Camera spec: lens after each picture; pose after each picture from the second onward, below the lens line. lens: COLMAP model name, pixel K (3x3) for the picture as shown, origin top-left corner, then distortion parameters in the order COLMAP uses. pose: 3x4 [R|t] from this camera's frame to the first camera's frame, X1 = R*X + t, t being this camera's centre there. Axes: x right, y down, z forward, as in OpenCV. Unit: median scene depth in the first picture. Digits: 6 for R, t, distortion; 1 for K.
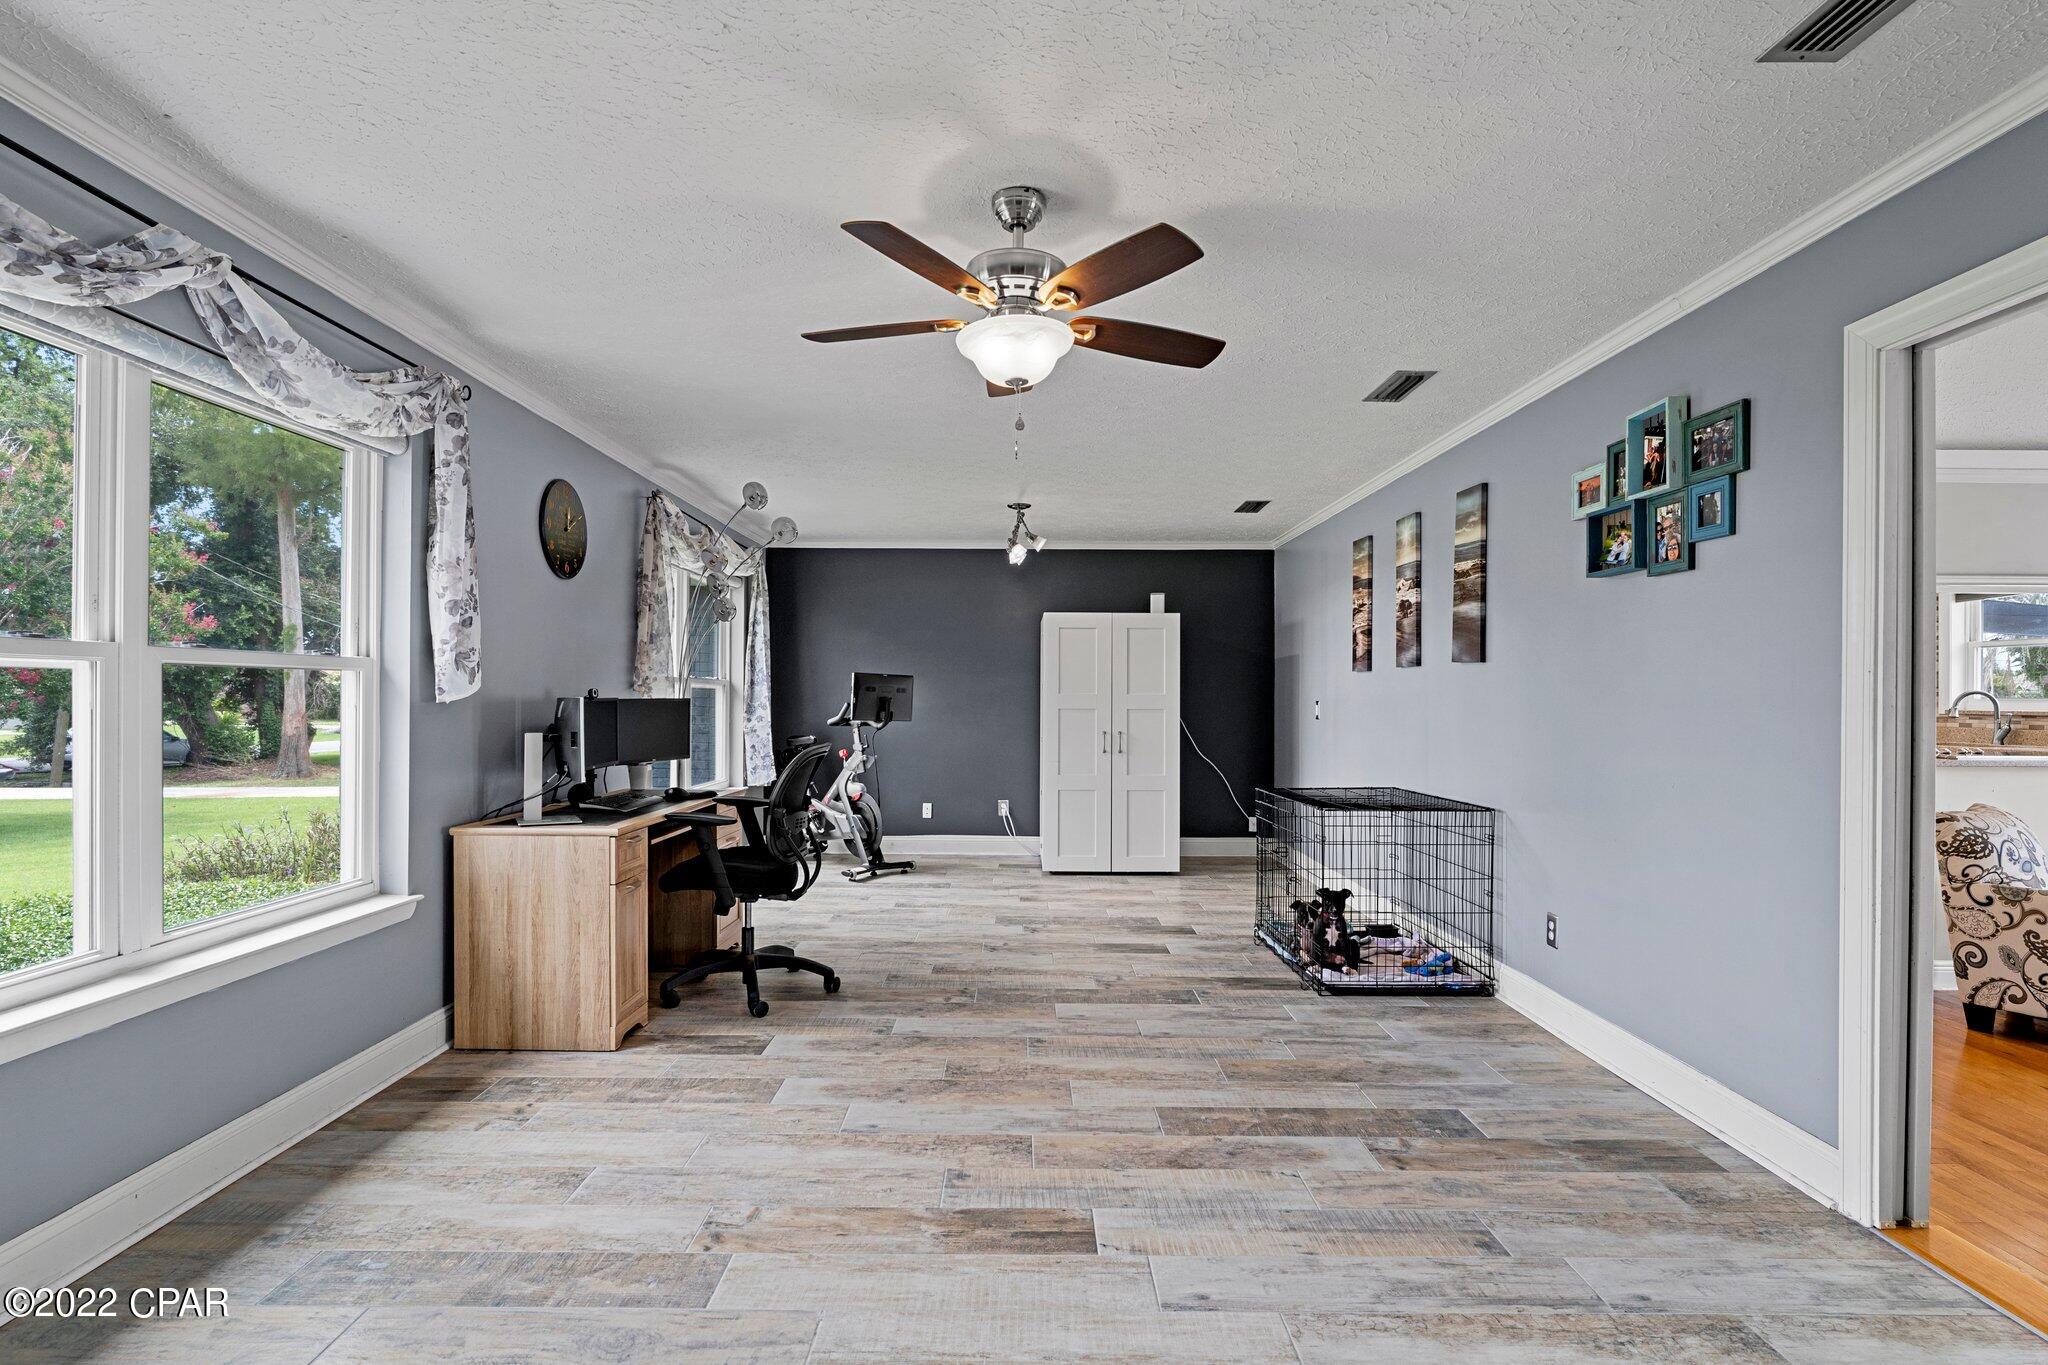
lens RADIAL K [[1023.1, 0, 1016.0], [0, 1023.1, 693.7], [0, 0, 1]] dist [-0.011815, -0.000841]
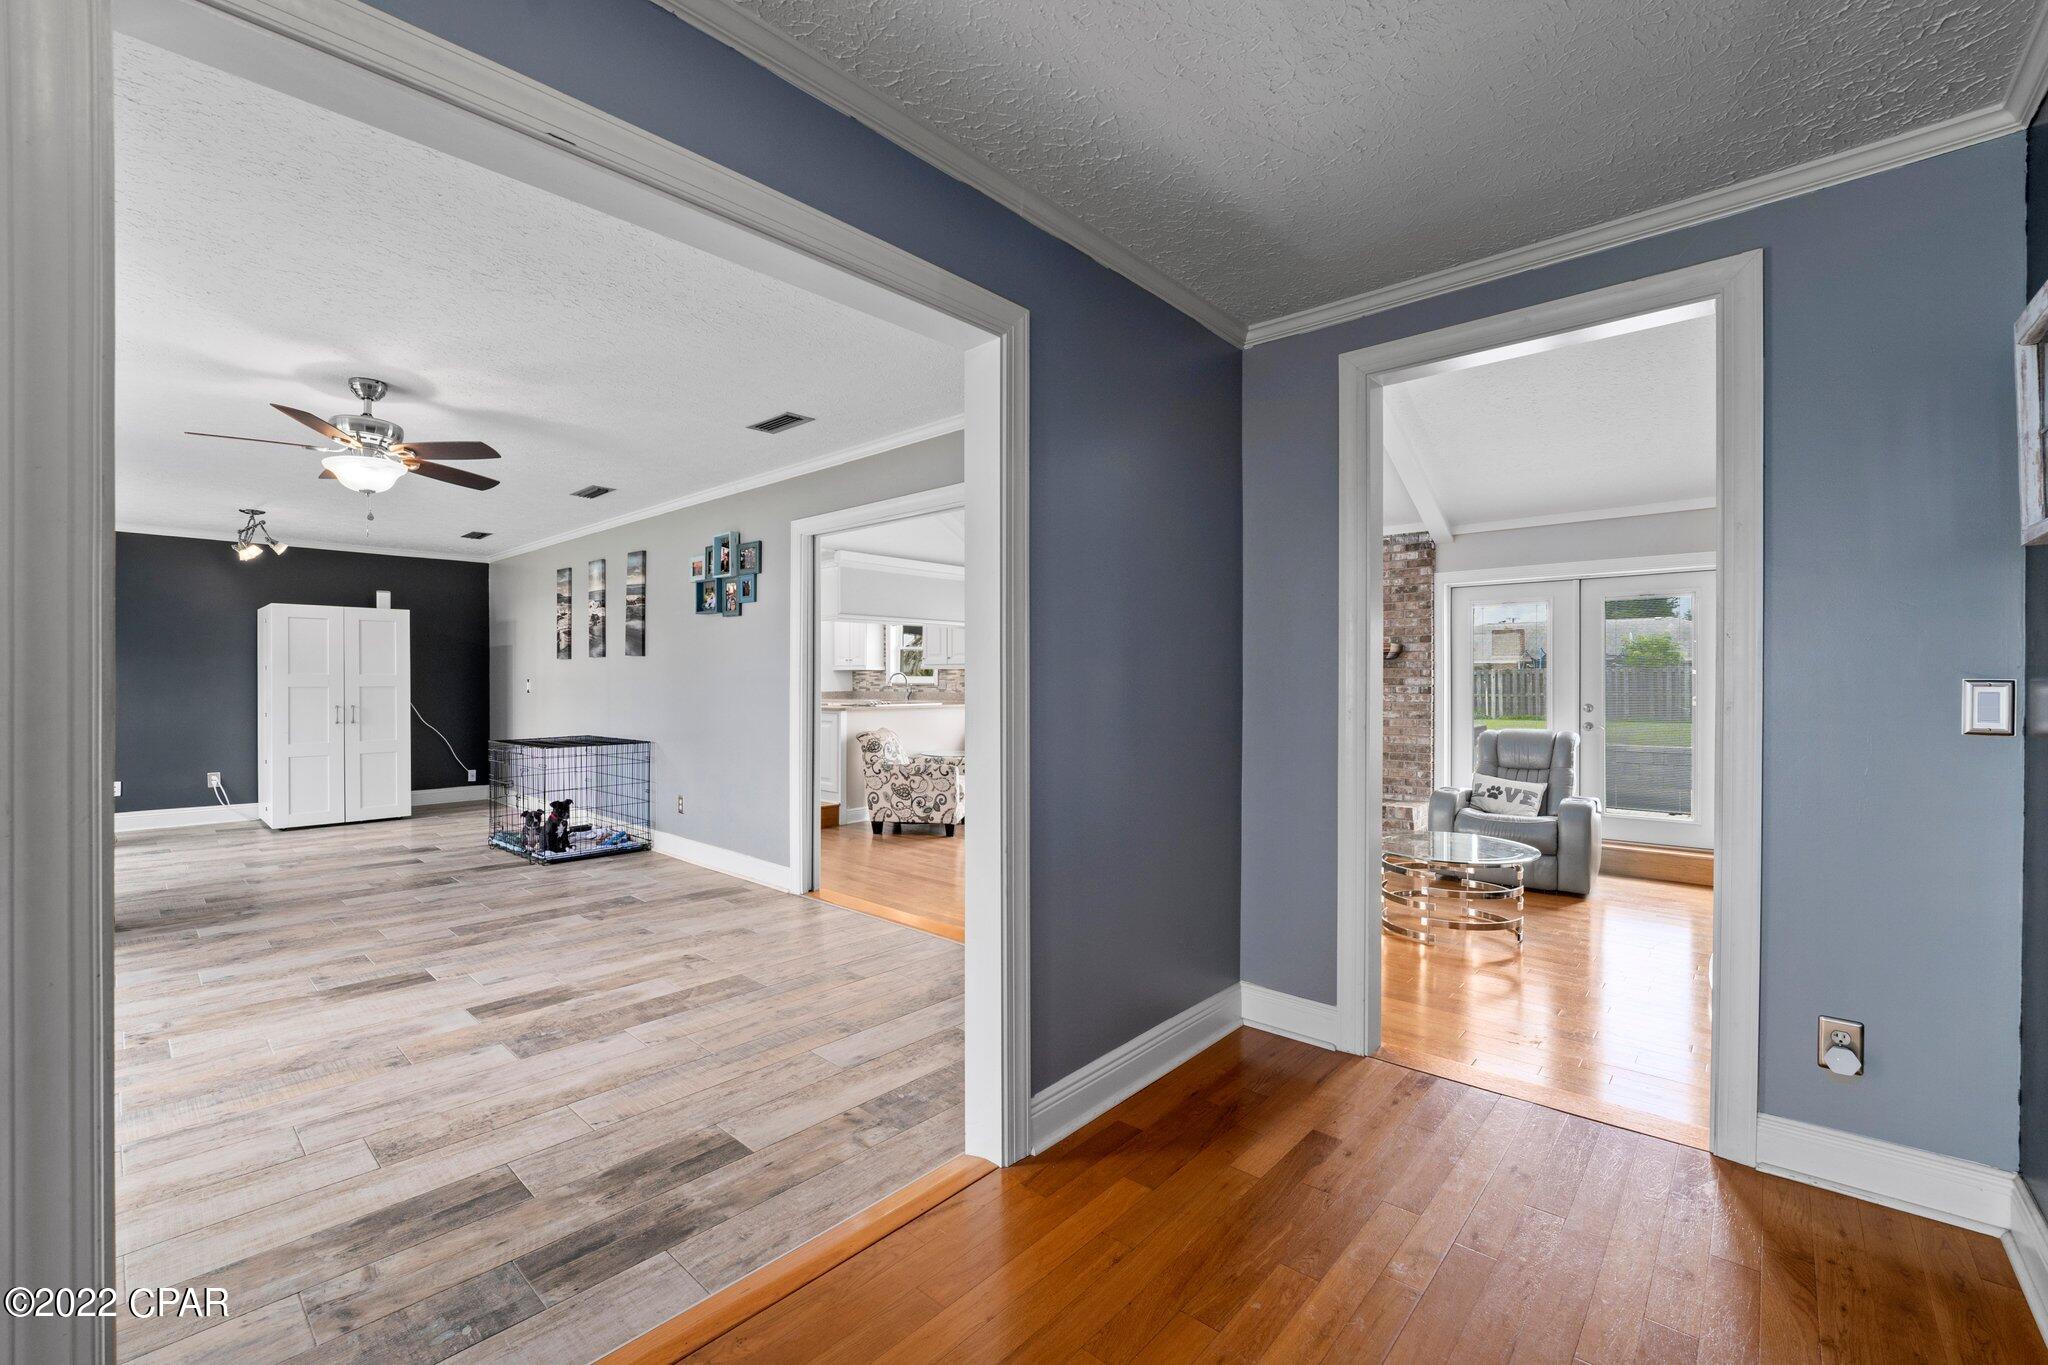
lens RADIAL K [[854.0, 0, 982.5], [0, 854.0, 679.3], [0, 0, 1]] dist [-0.005678, 0.000203]
pose [[0.696357, -0.006821, 0.717663, -0.210759], [0.000289, 0.999957, 0.009224, -0.006603], [-0.717696, -0.006216, 0.696329, -0.491449]]
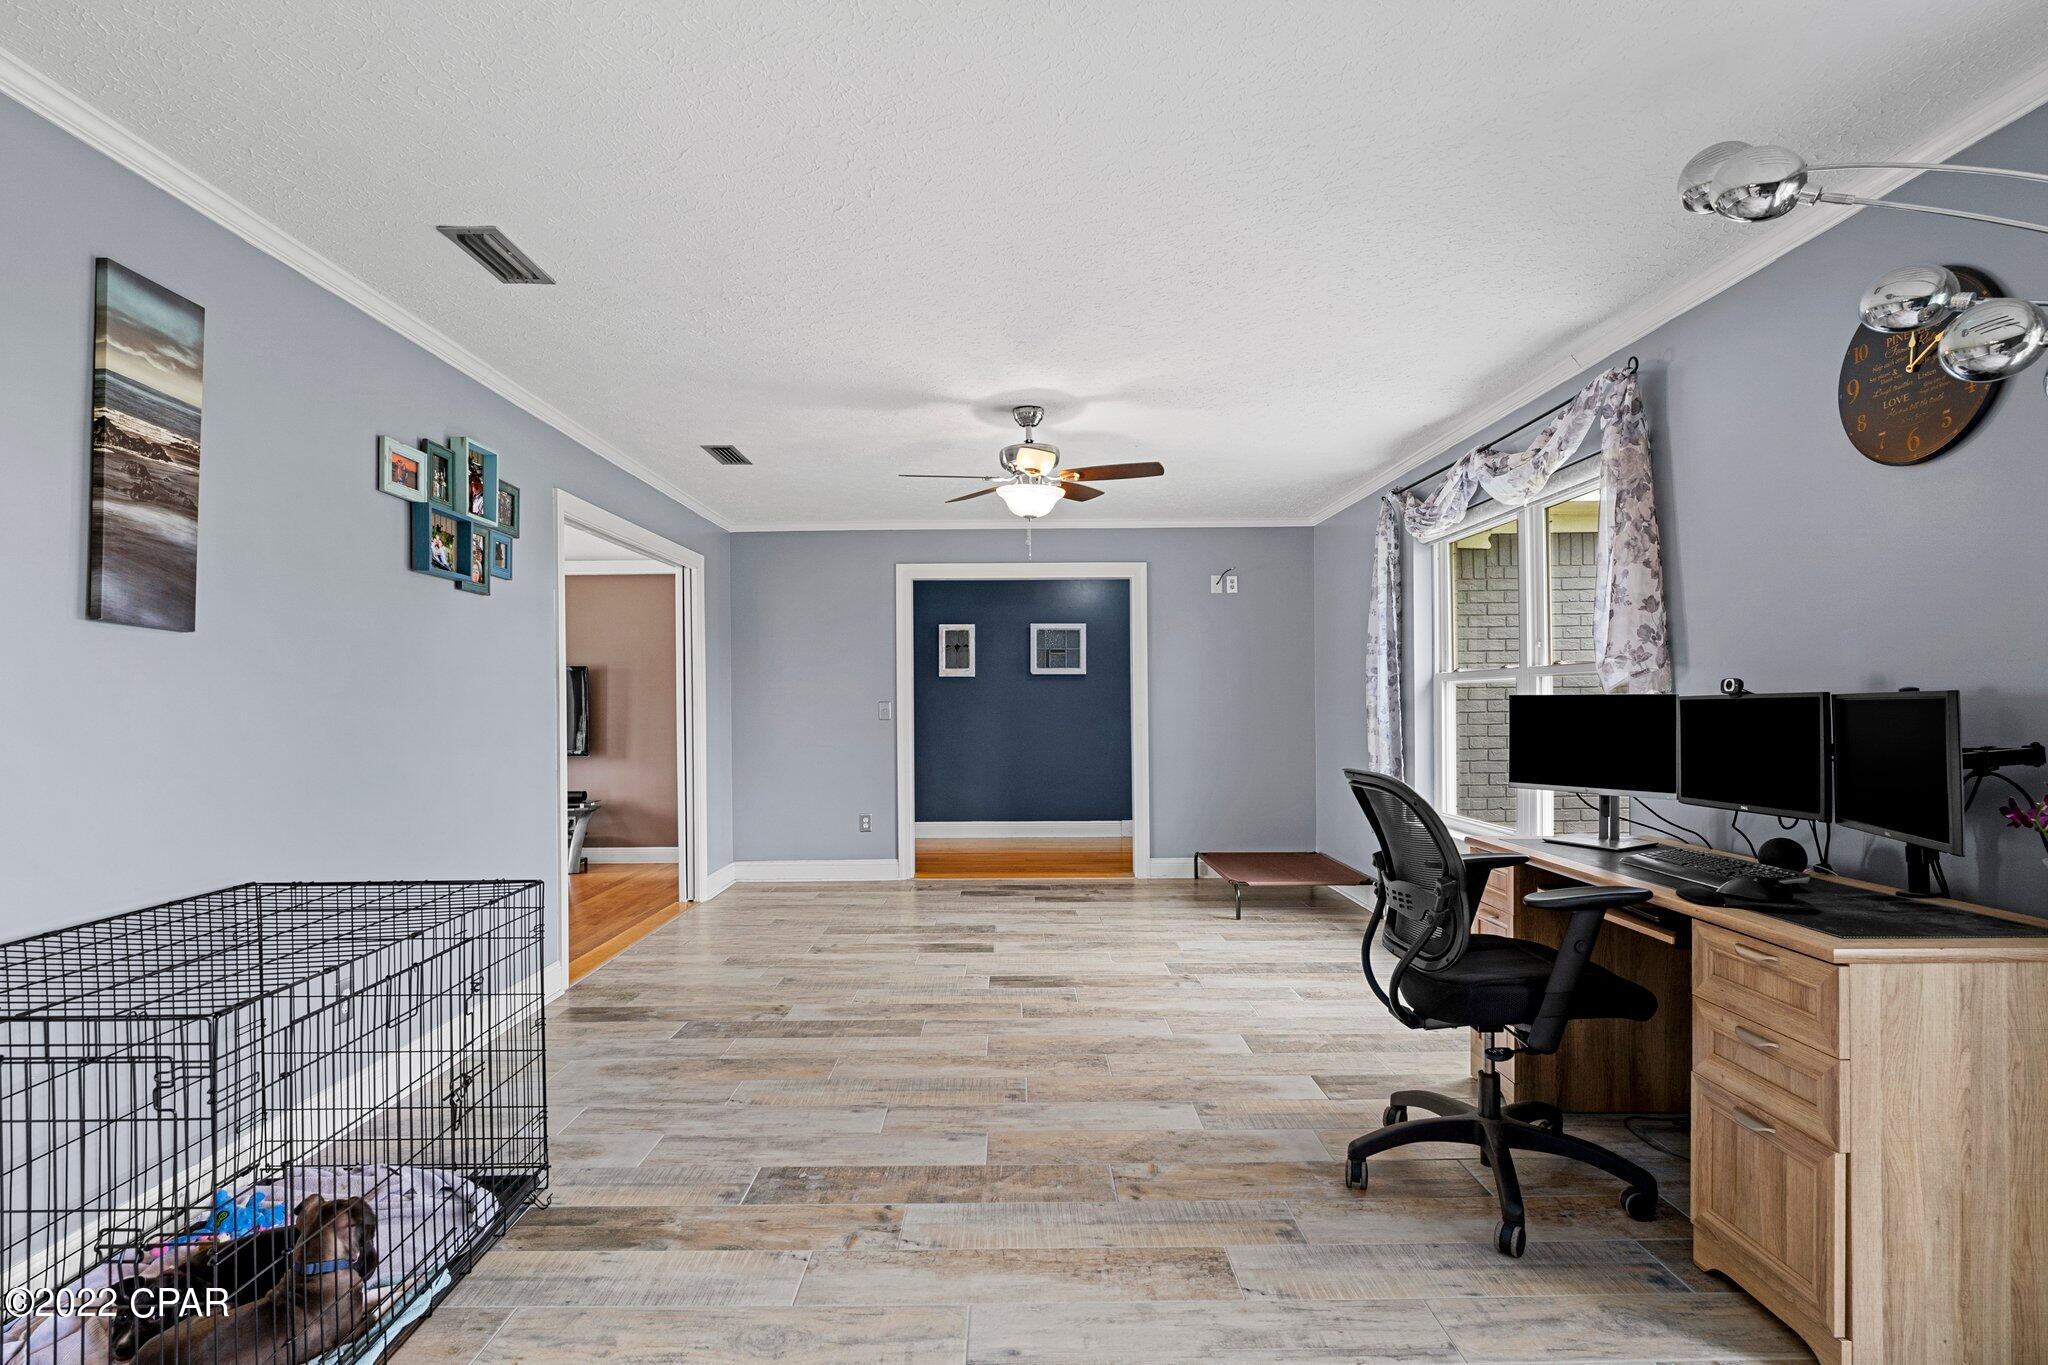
lens RADIAL K [[1023.1, 0, 1009.6], [0, 1023.1, 697.3], [0, 0, 1]] dist [-0.011815, -0.000841]
pose [[-0.999995, 0.003067, -0.000444, 0.025812], [0.003071, 0.999955, -0.008973, 0.012761], [0.000416, -0.008975, -0.999960, 1.895890]]
